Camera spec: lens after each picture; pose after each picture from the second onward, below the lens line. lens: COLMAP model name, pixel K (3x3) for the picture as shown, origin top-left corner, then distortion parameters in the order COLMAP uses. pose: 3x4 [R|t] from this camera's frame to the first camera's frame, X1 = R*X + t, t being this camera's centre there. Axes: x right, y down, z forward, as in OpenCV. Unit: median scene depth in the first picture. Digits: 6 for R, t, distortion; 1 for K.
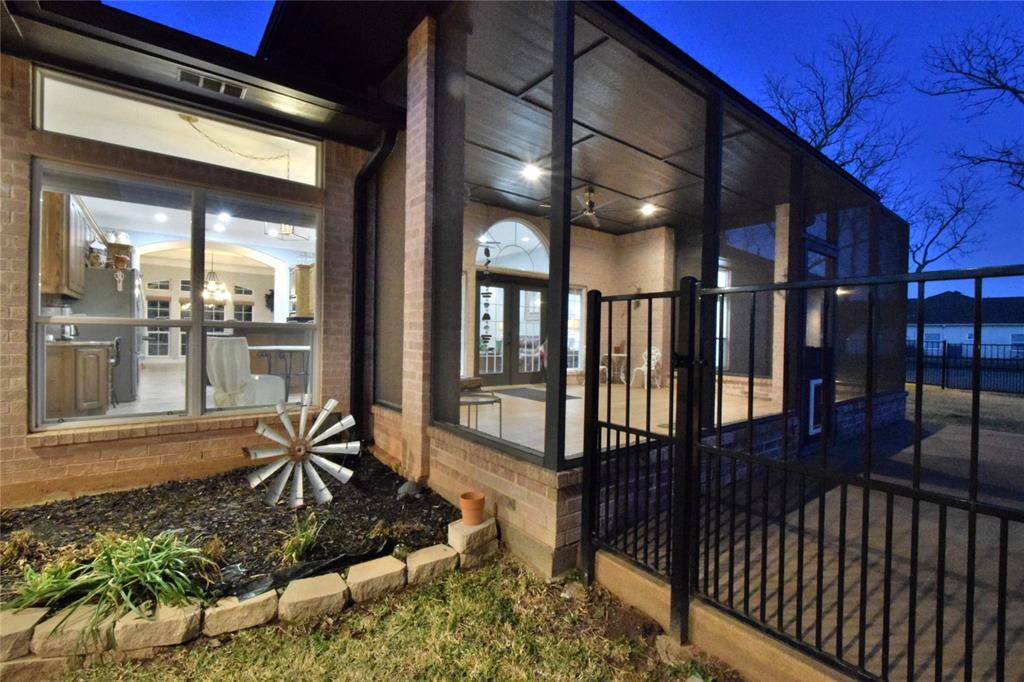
lens RADIAL K [[448.8, 0, 518.7], [0, 448.8, 340.7], [0, 0, 1]] dist [0.003994, -0.005521]
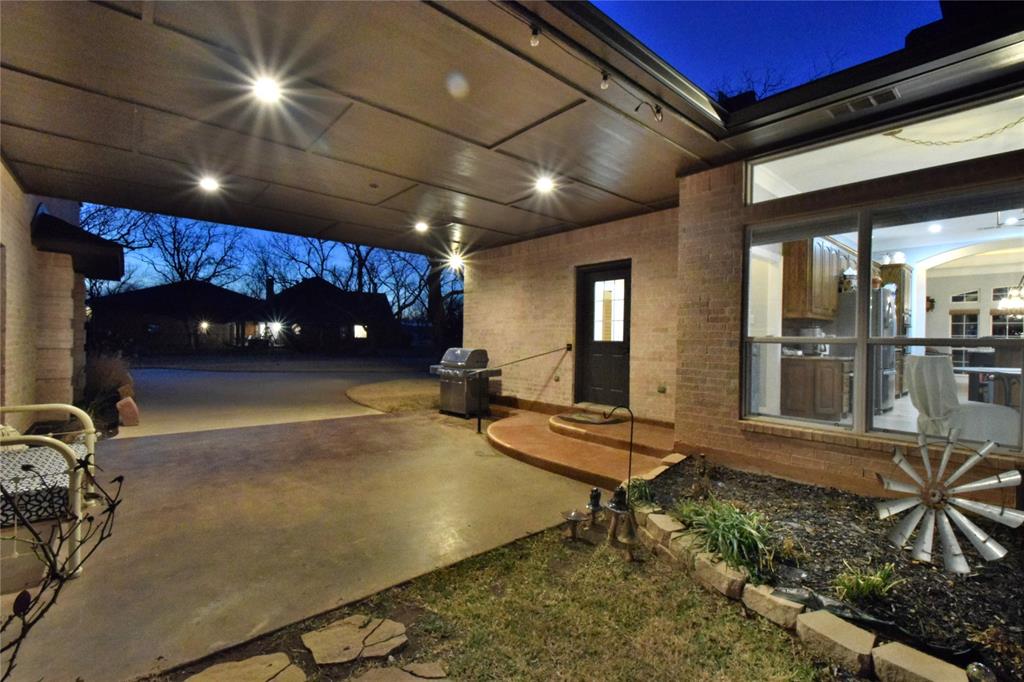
lens RADIAL K [[448.8, 0, 510.4], [0, 448.8, 338.2], [0, 0, 1]] dist [0.003994, -0.005521]
pose [[0.039315, -0.017558, -0.999073, 0.307705], [-0.023841, 0.999544, -0.018504, -0.007918], [0.998942, 0.024547, 0.038879, 0.198701]]
